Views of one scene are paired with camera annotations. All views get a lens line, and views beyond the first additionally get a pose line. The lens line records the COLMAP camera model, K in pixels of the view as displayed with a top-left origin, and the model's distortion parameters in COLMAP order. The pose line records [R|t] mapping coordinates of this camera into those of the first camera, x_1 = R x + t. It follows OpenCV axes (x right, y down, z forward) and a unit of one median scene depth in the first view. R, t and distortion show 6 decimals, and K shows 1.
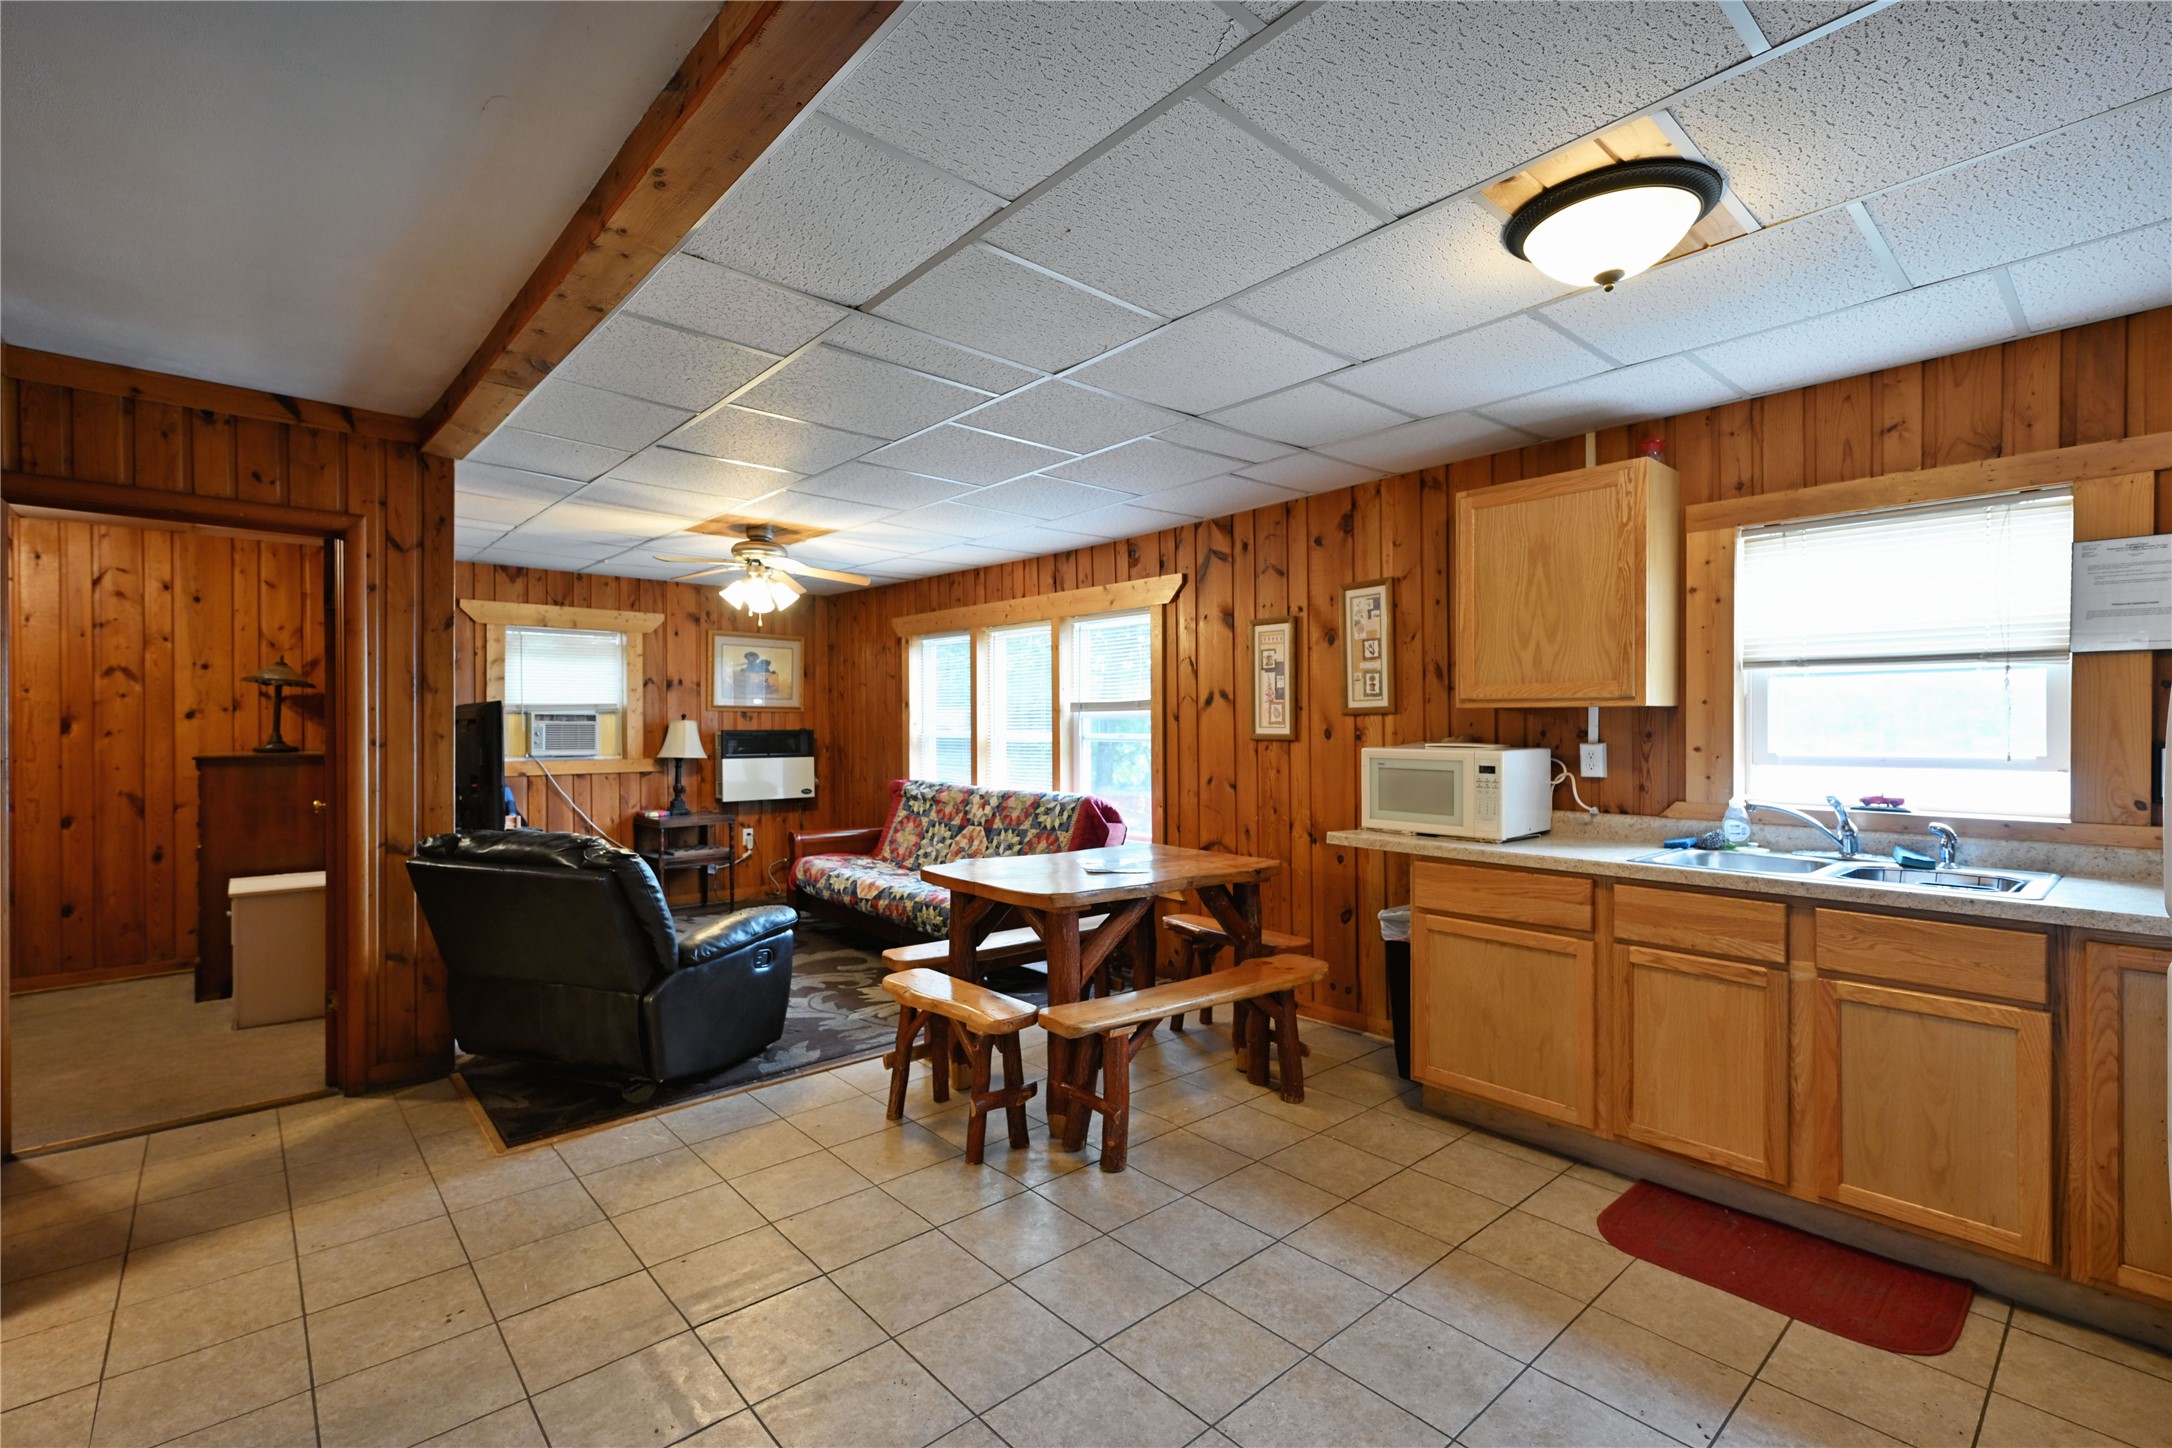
lens RADIAL K [[960.5, 0, 1079.2], [0, 960.5, 725.8], [0, 0, 1]] dist [0.010161, -0.000218]
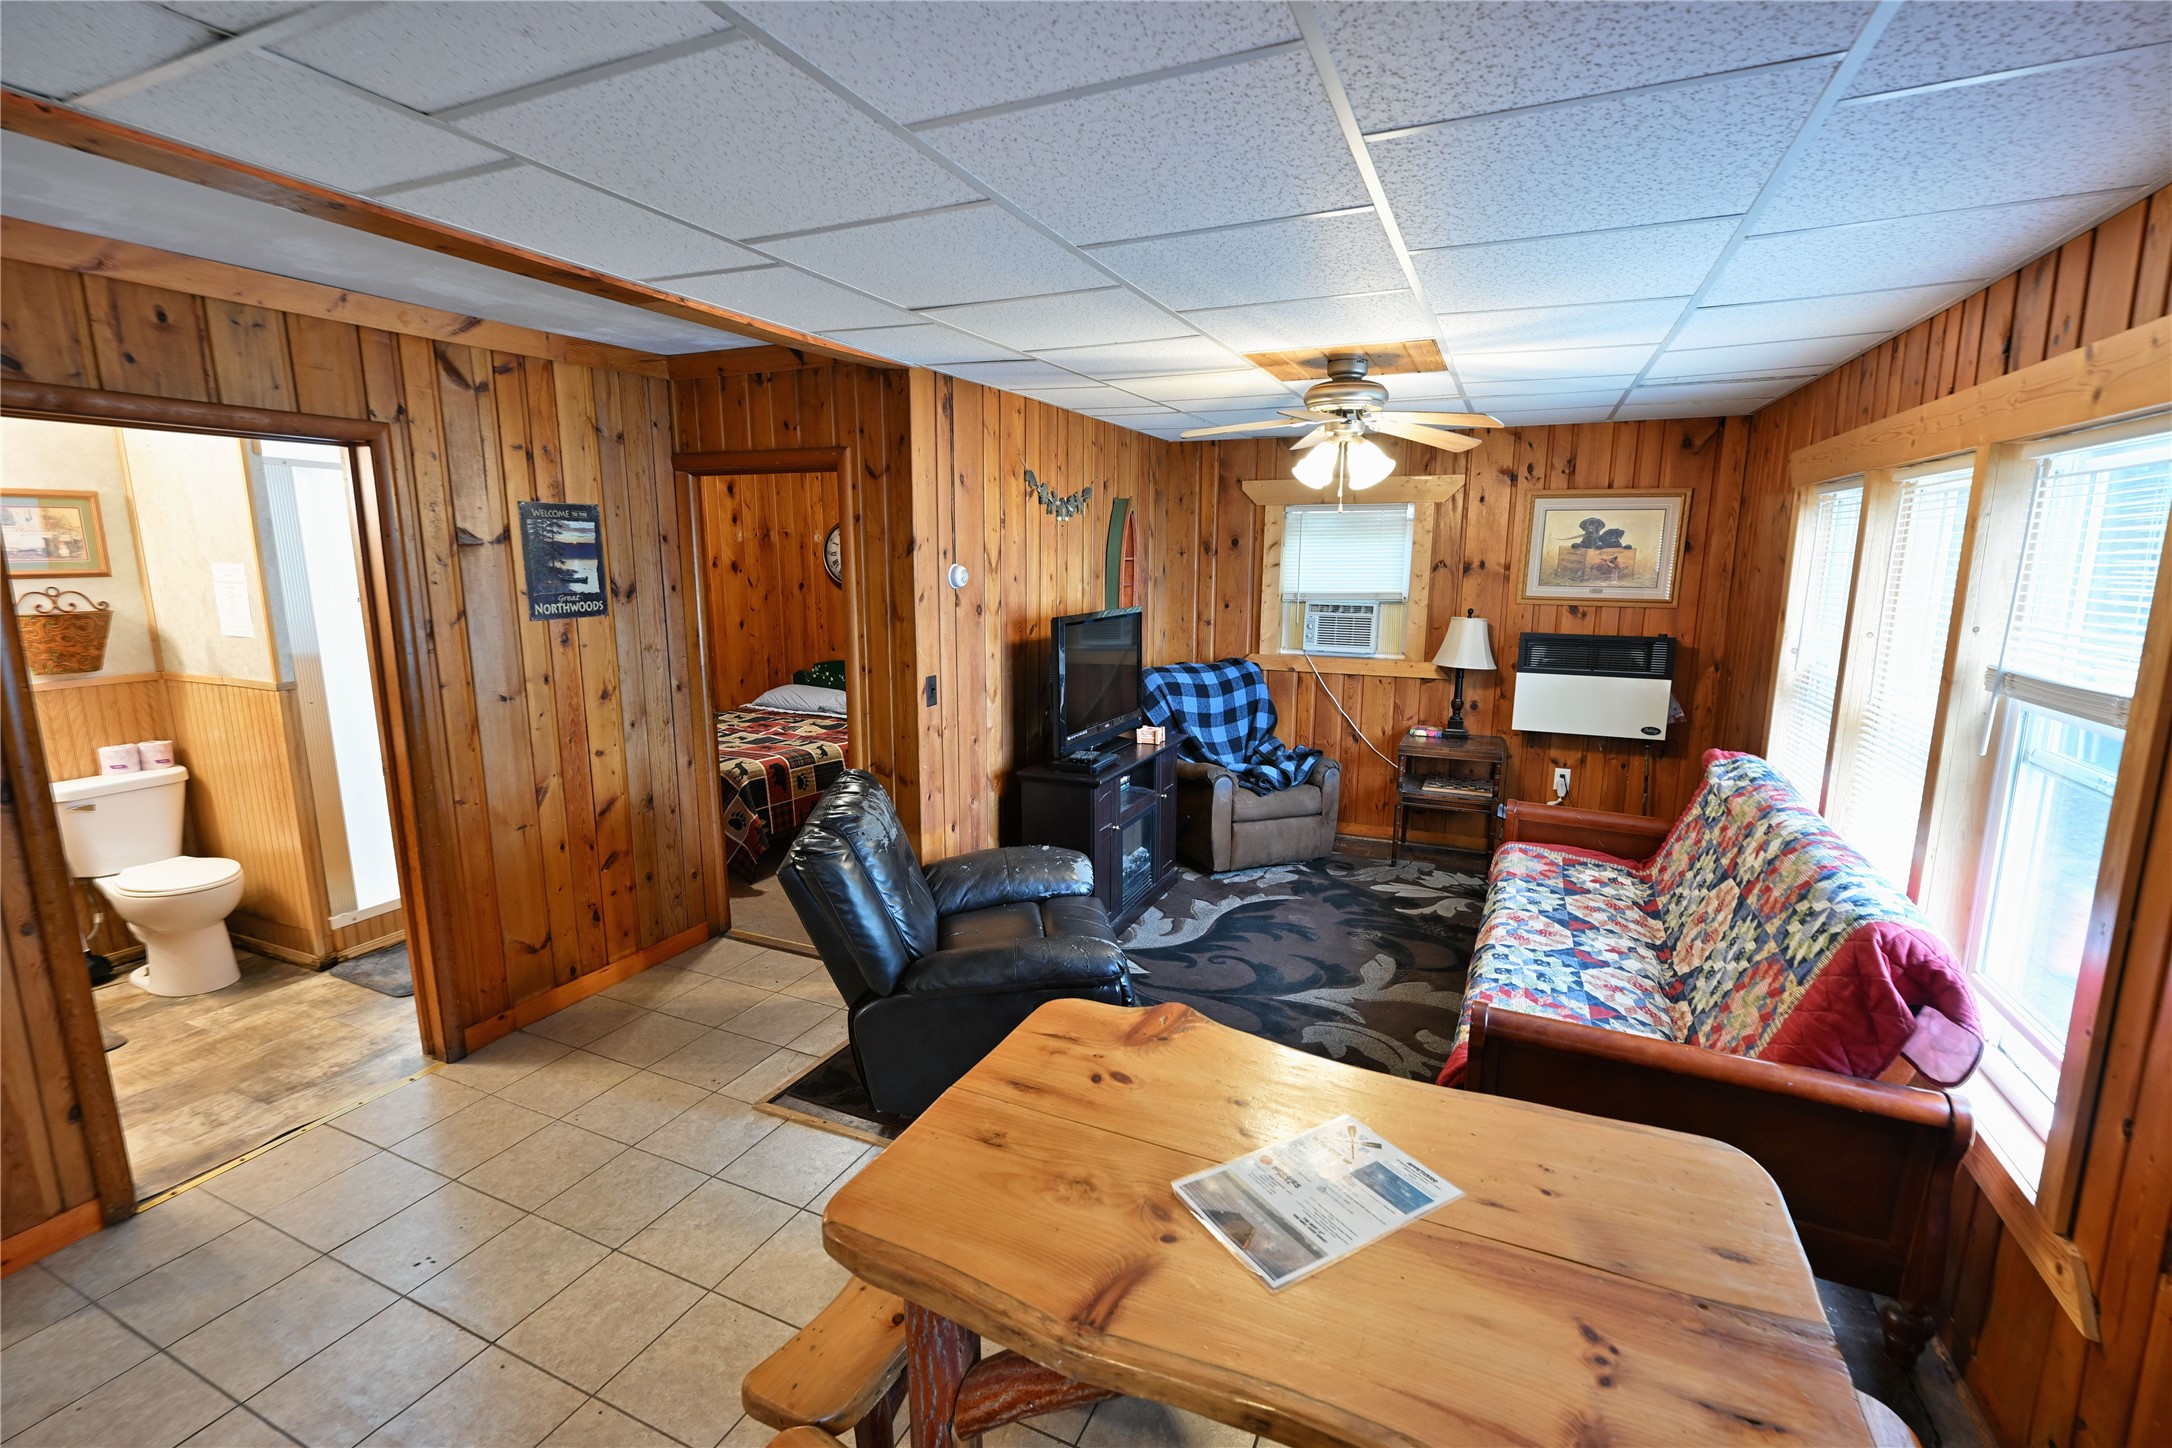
lens RADIAL K [[961.0, 0, 1081.1], [0, 961.0, 729.0], [0, 0, 1]] dist [-0.000781, -0.000217]
pose [[0.402451, 0.169570, -0.899599, 0.242422], [-0.003661, 0.982985, 0.183650, -0.084127], [0.915434, -0.070617, 0.396224, 0.603648]]
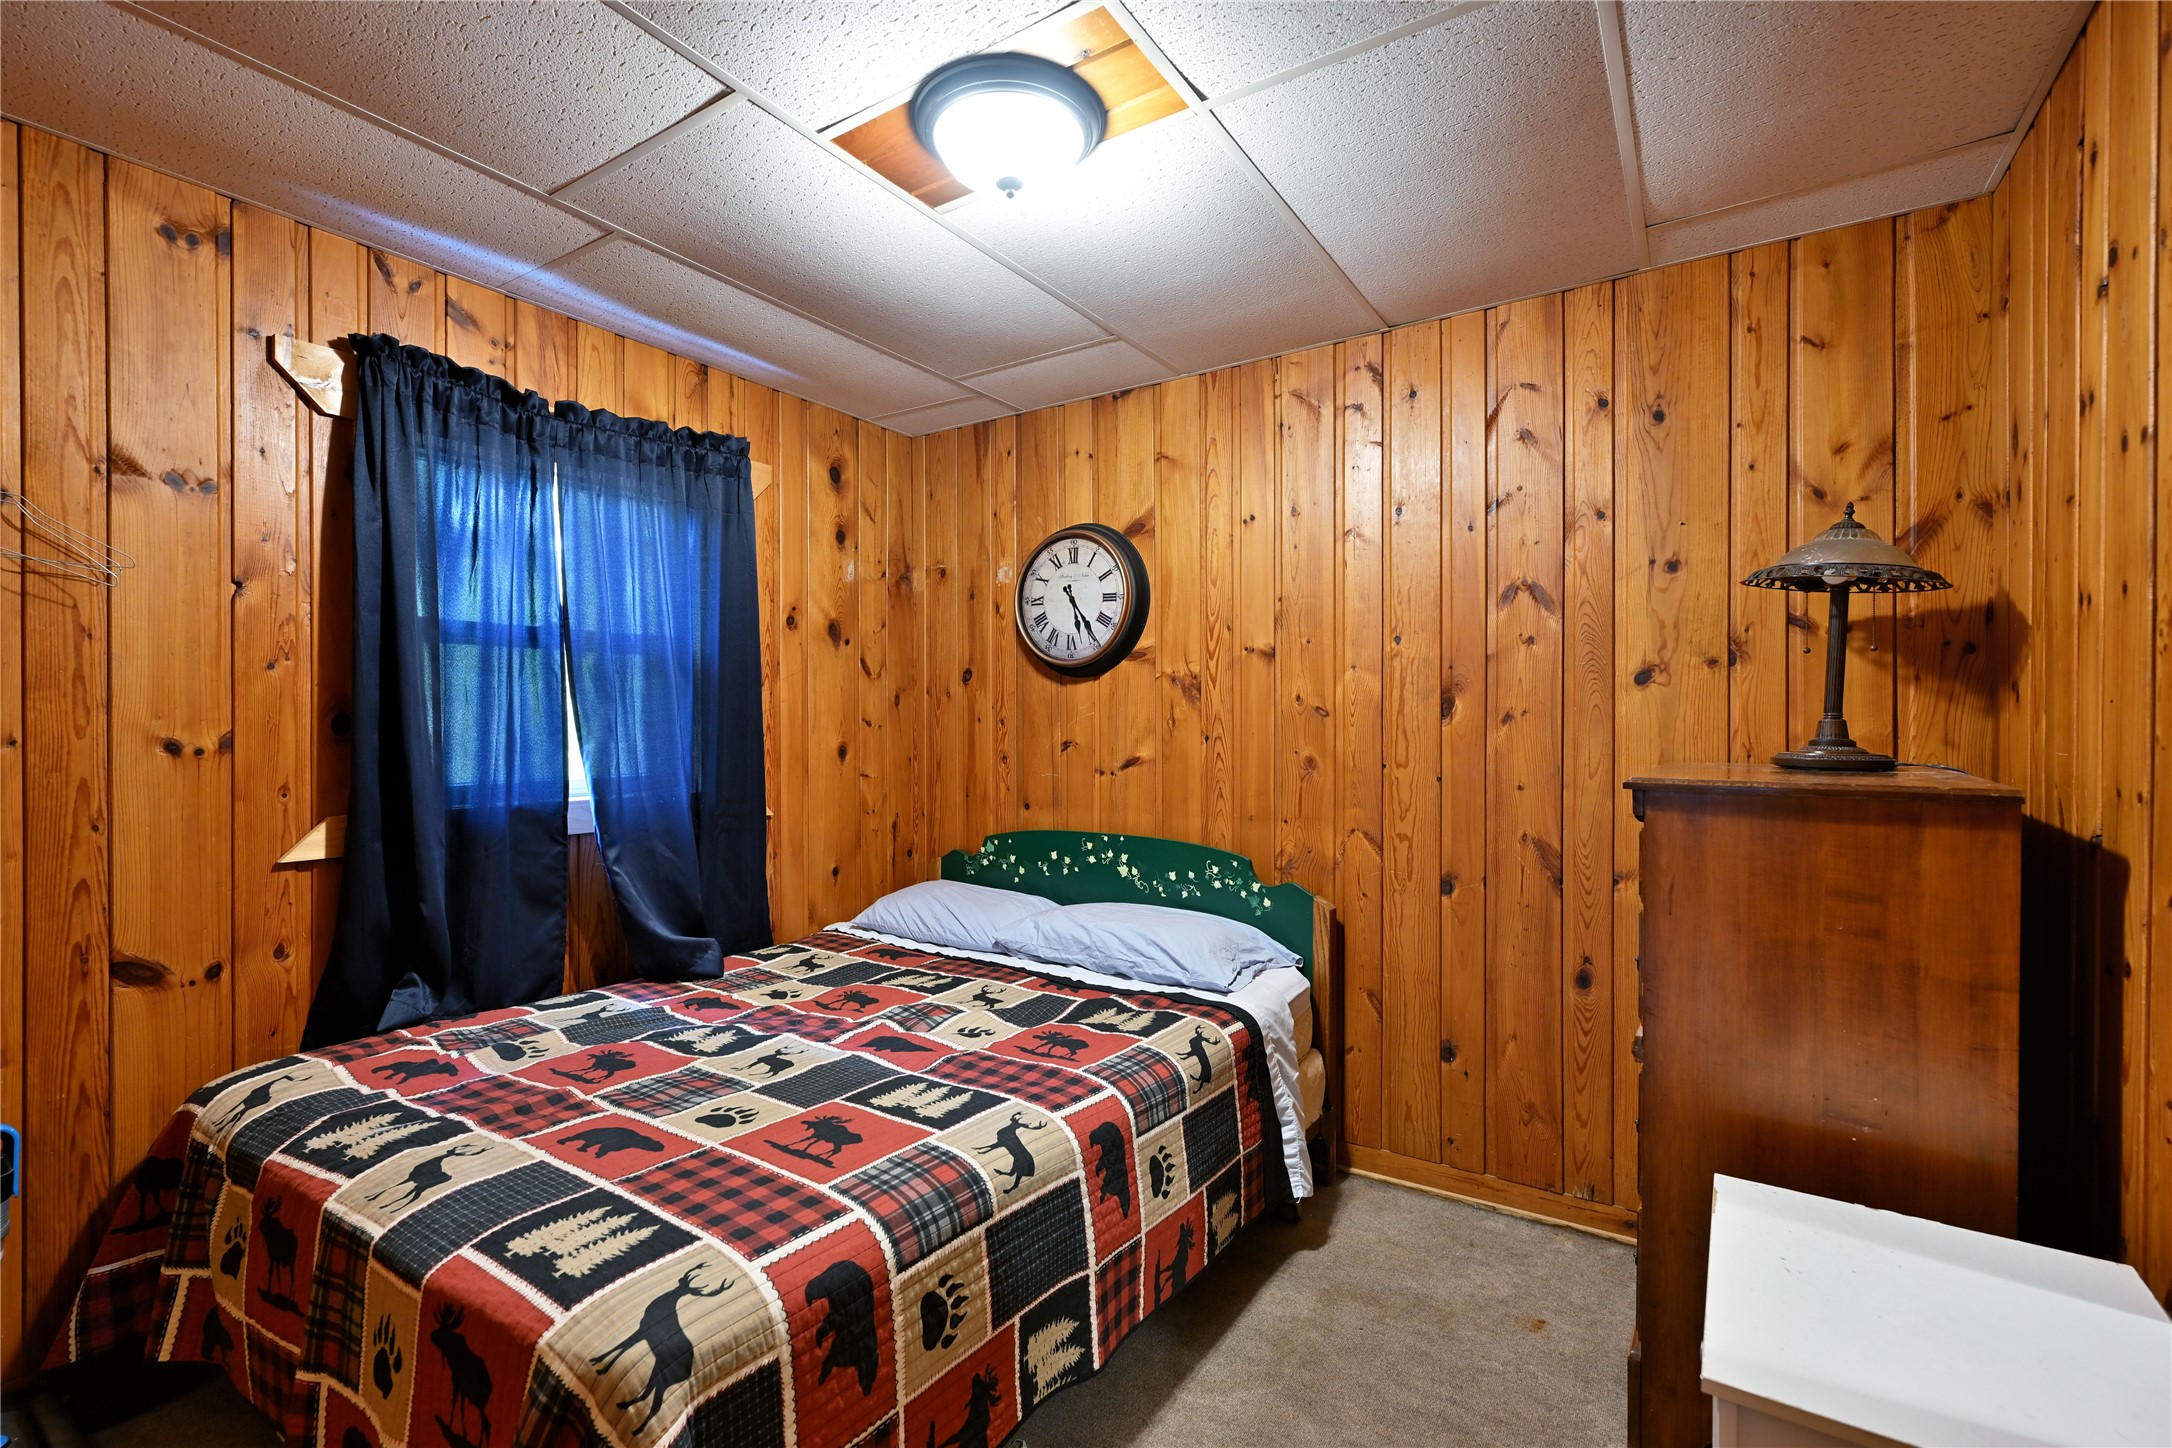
lens RADIAL K [[961.0, 0, 1081.1], [0, 961.0, 729.0], [0, 0, 1]] dist [-0.000781, -0.000217]
pose [[0.253394, 0.010264, -0.967309, -0.624226], [-0.000238, 0.999944, 0.010548, 0.009619], [0.967363, -0.002442, 0.253383, 0.716896]]
